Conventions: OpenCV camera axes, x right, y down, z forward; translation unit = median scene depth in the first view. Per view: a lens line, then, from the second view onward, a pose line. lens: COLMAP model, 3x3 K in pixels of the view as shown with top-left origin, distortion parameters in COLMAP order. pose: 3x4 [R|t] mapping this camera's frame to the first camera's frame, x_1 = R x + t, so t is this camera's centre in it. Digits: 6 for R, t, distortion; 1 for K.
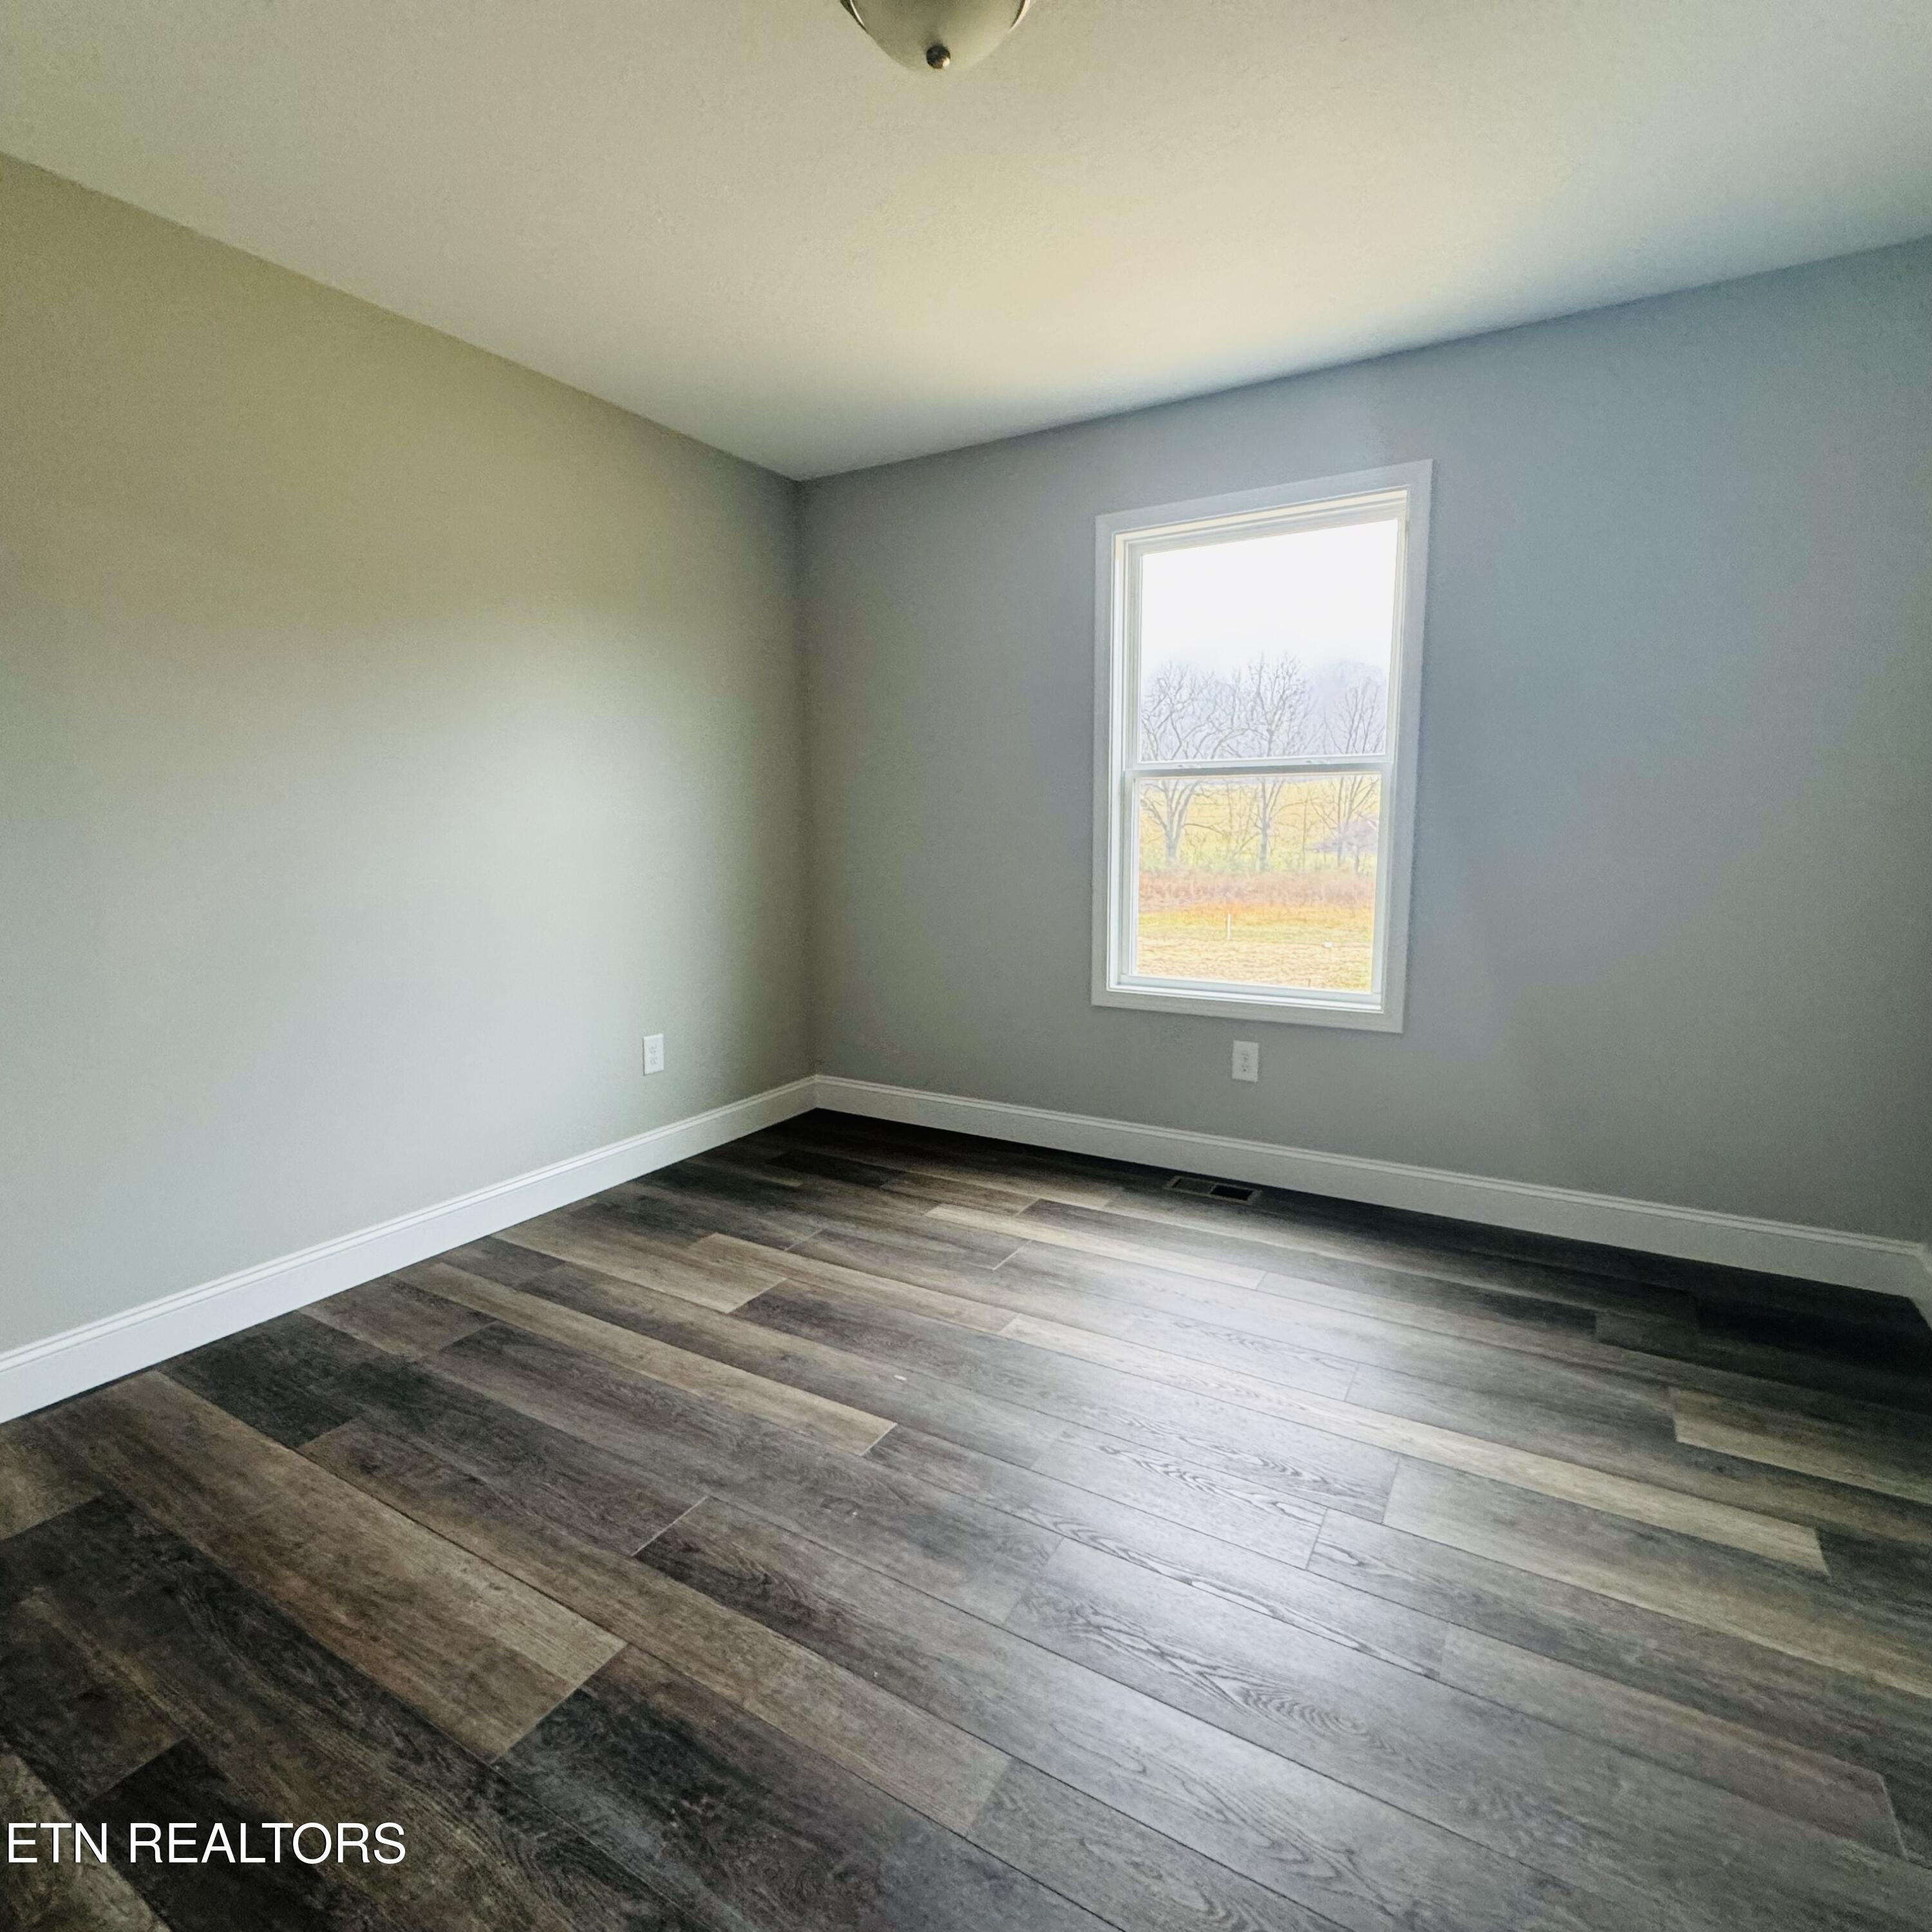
lens RADIAL K [[1026.8, 0, 963.7], [0, 1026.8, 967.2], [0, 0, 1]] dist [-0.003802, -0.001018]
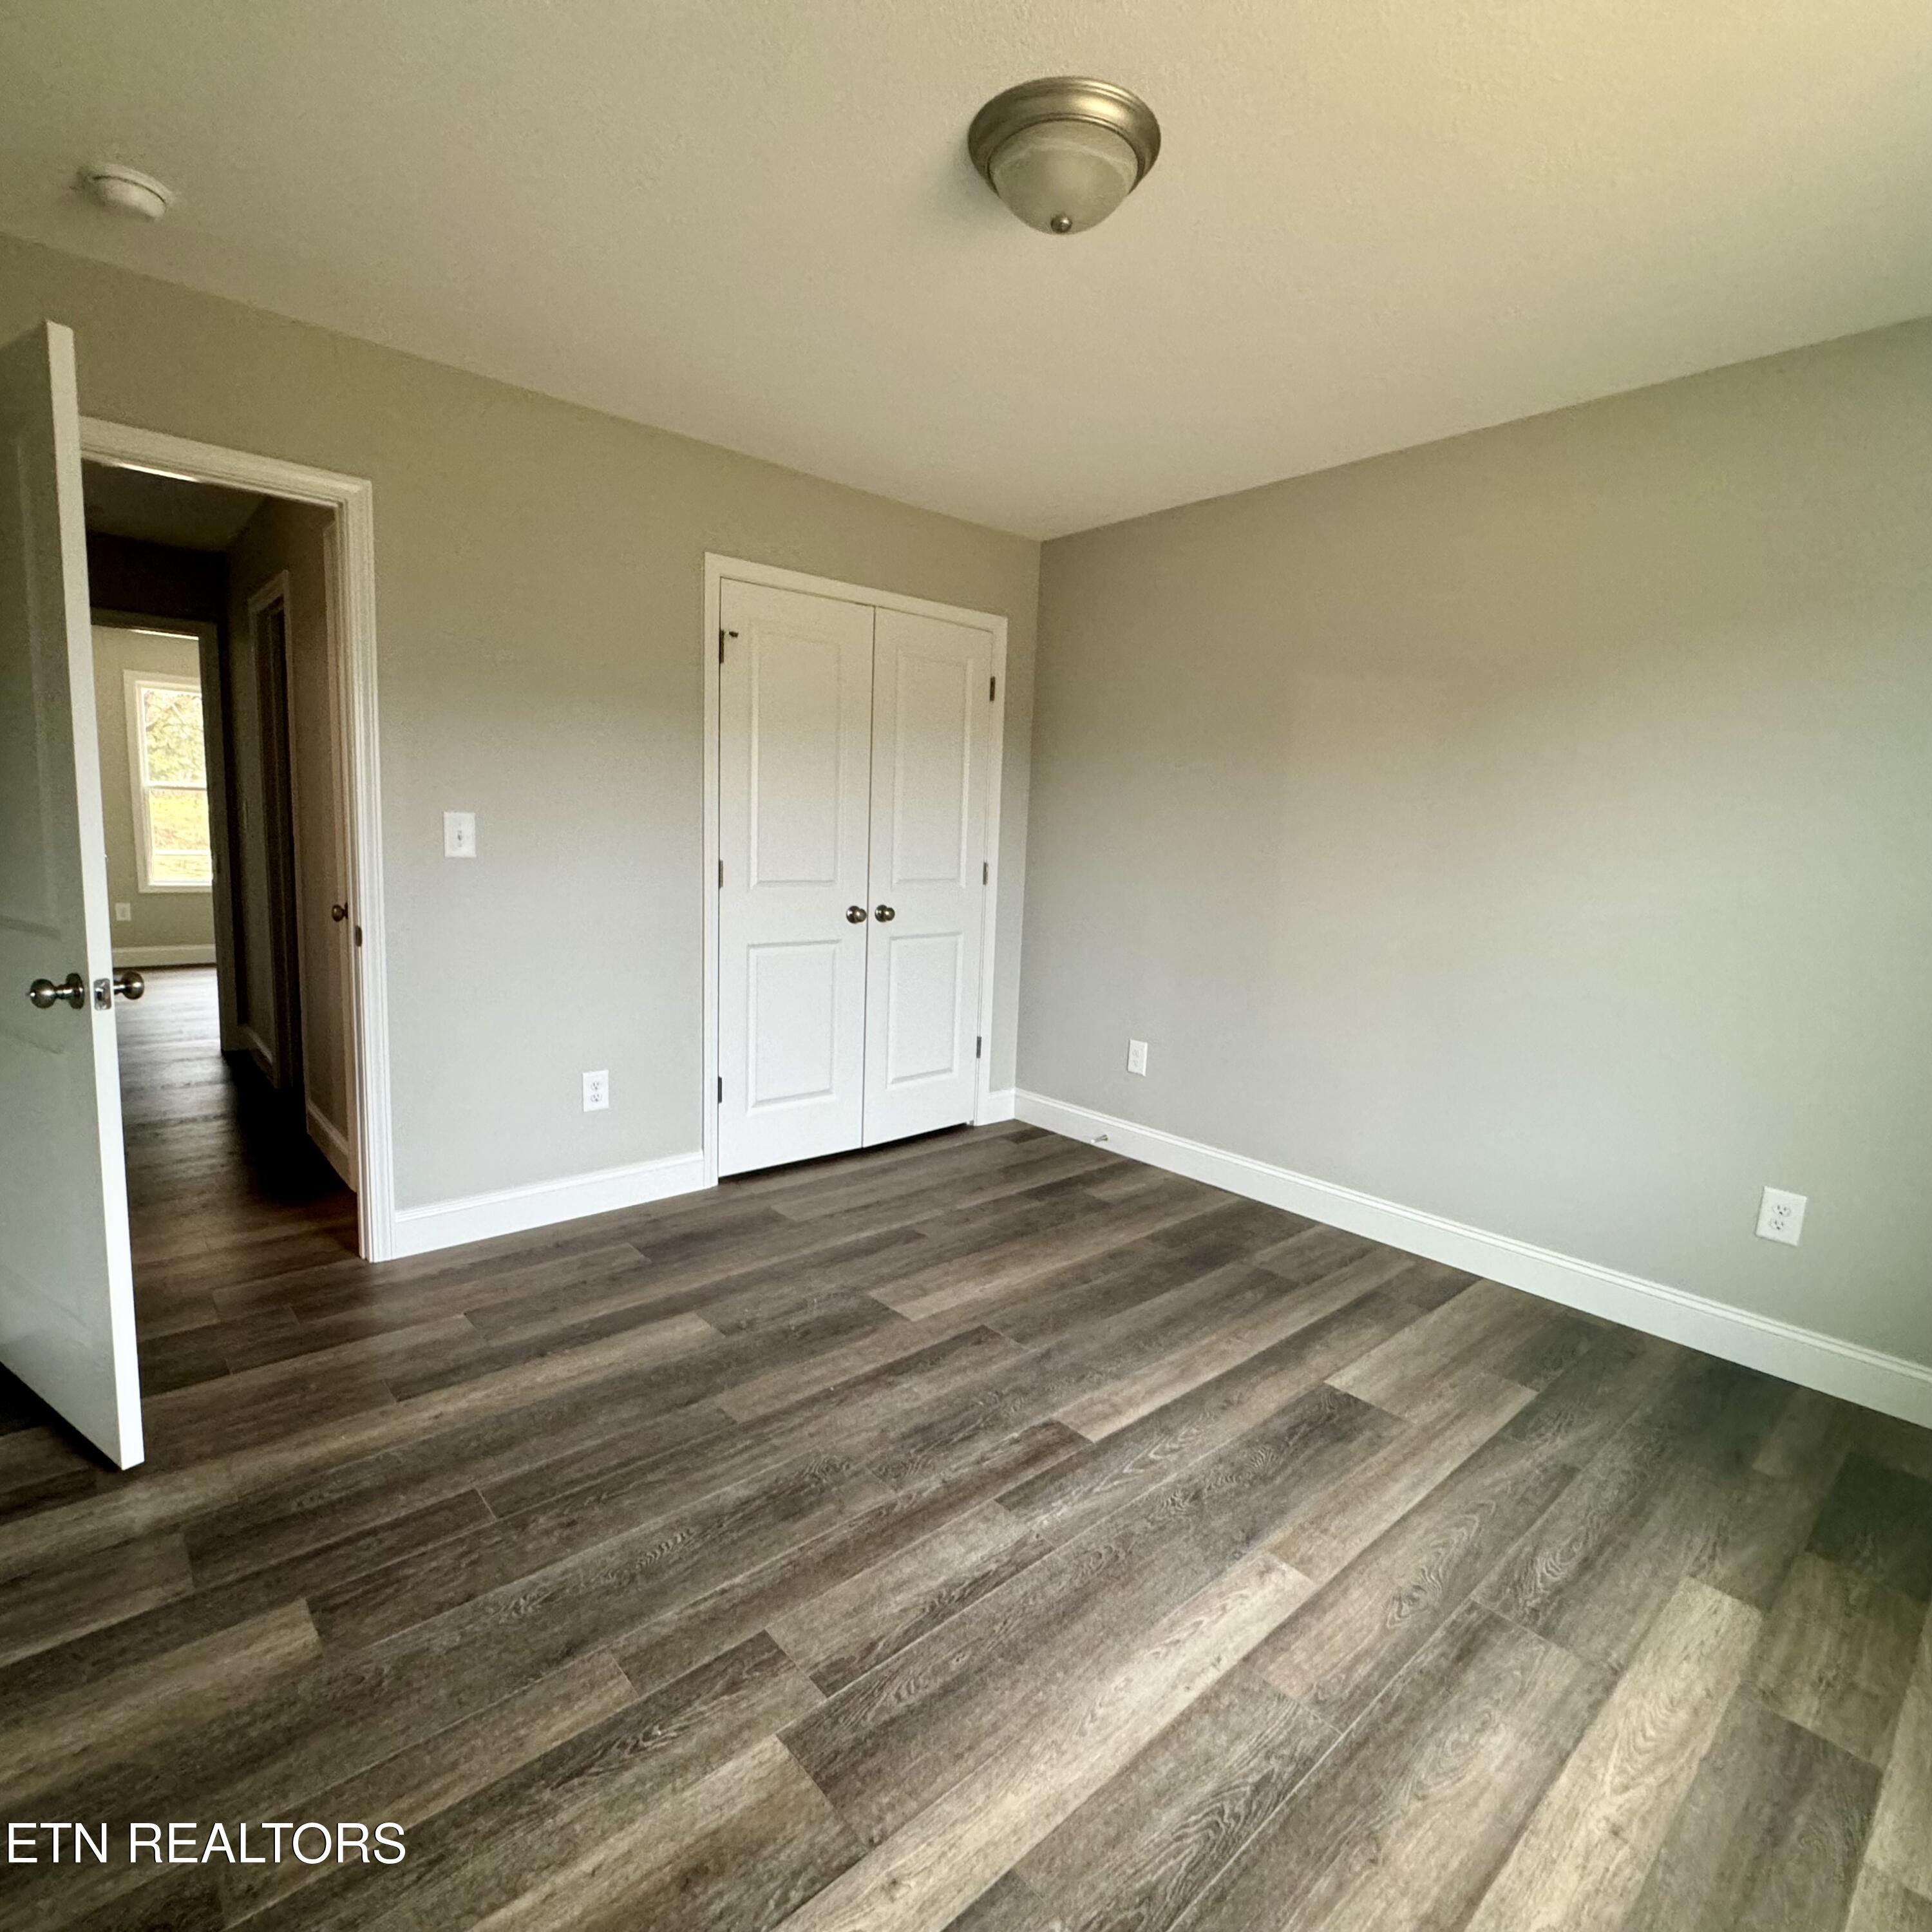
lens RADIAL K [[1026.8, 0, 968.1], [0, 1026.8, 962.0], [0, 0, 1]] dist [-0.003802, -0.001018]
pose [[-0.306521, 0.115262, -0.944860, 0.732779], [-0.176940, 0.968441, 0.175539, -0.155996], [0.935274, 0.220990, -0.276453, 0.852816]]
